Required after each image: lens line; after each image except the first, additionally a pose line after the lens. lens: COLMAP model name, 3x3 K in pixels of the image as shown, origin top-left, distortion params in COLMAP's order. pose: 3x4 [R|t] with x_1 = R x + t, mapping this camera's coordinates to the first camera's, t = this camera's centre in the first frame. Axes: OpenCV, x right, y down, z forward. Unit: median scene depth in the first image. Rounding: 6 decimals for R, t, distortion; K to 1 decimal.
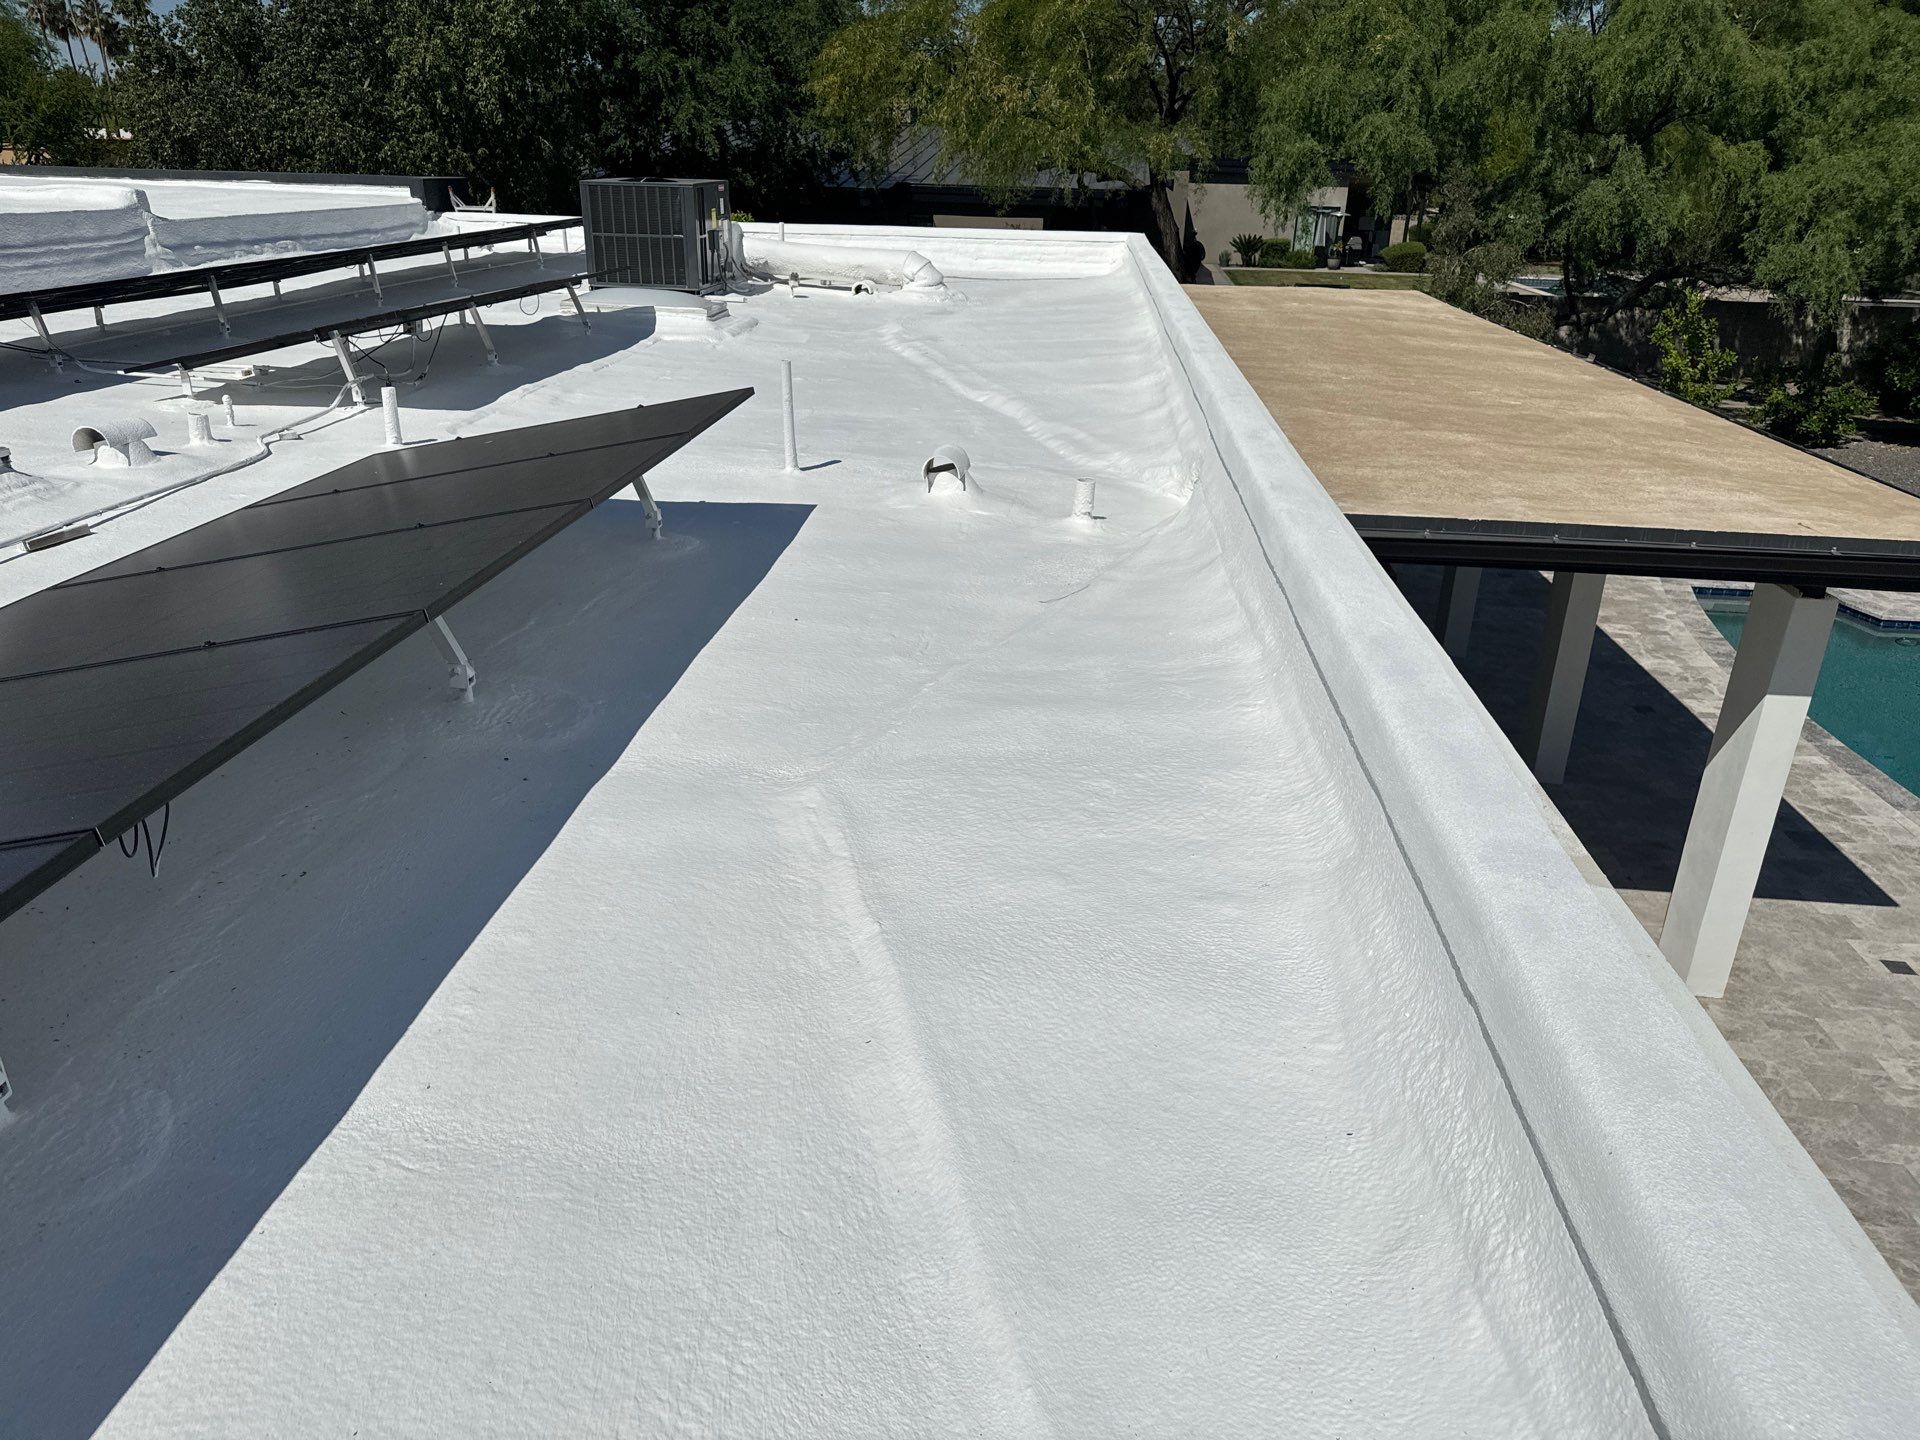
lens RADIAL K [[1362.6, 0, 927.3], [0, 1362.6, 742.3], [0, 0, 1]] dist [0.012465, -0.015442]
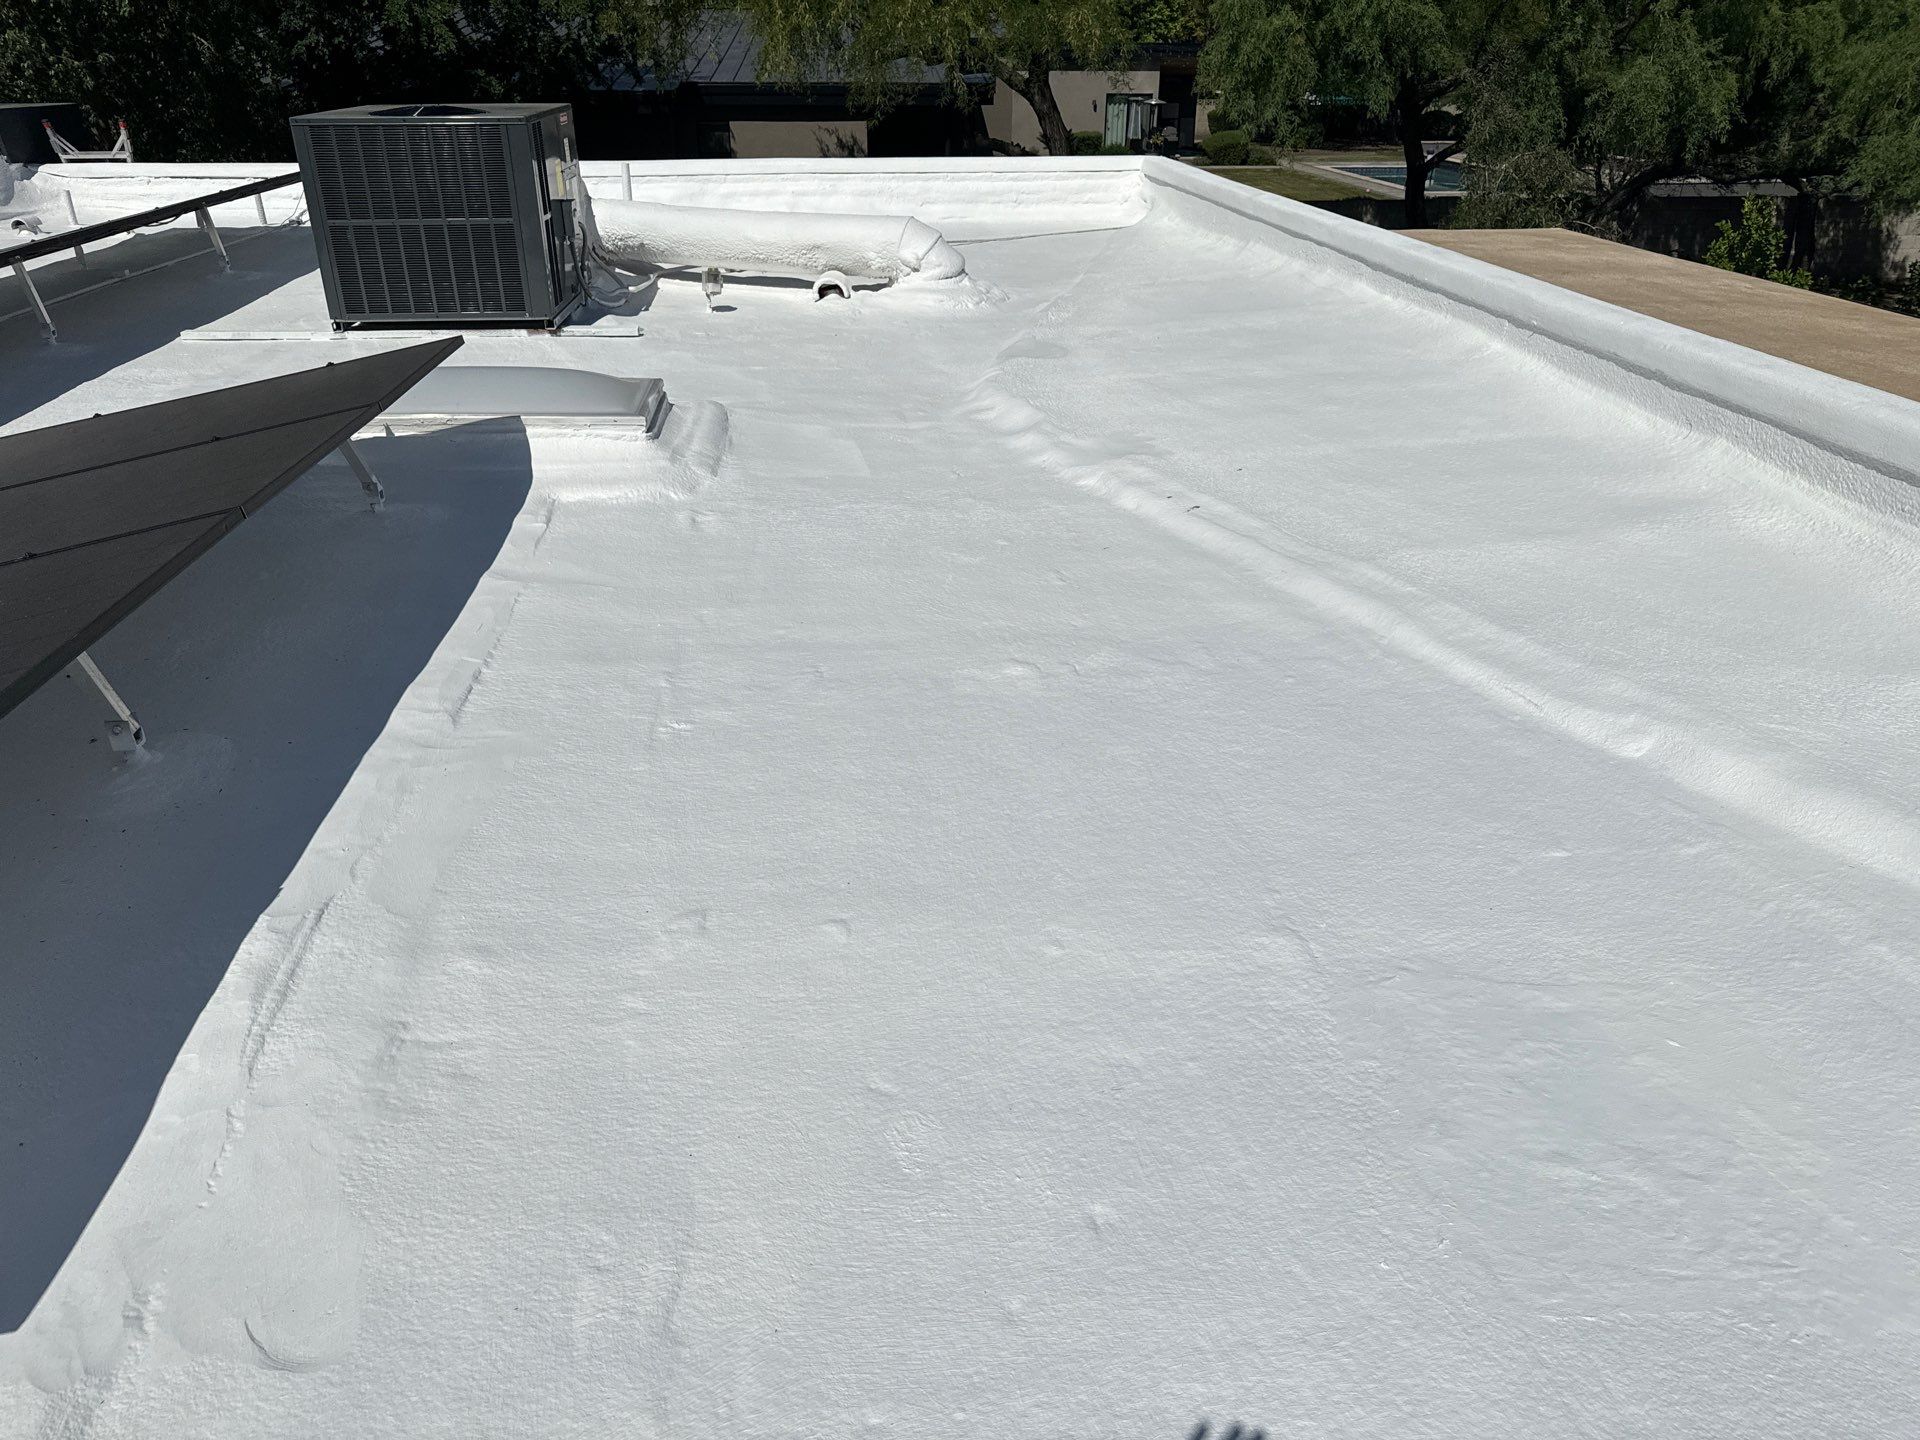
lens RADIAL K [[1362.6, 0, 951.6], [0, 1362.6, 726.4], [0, 0, 1]] dist [0.012465, -0.015442]
pose [[0.978749, -0.111183, 0.172305, -0.074217], [0.100920, 0.992619, 0.067249, -0.115826], [-0.178510, -0.048431, 0.982745, 0.264465]]
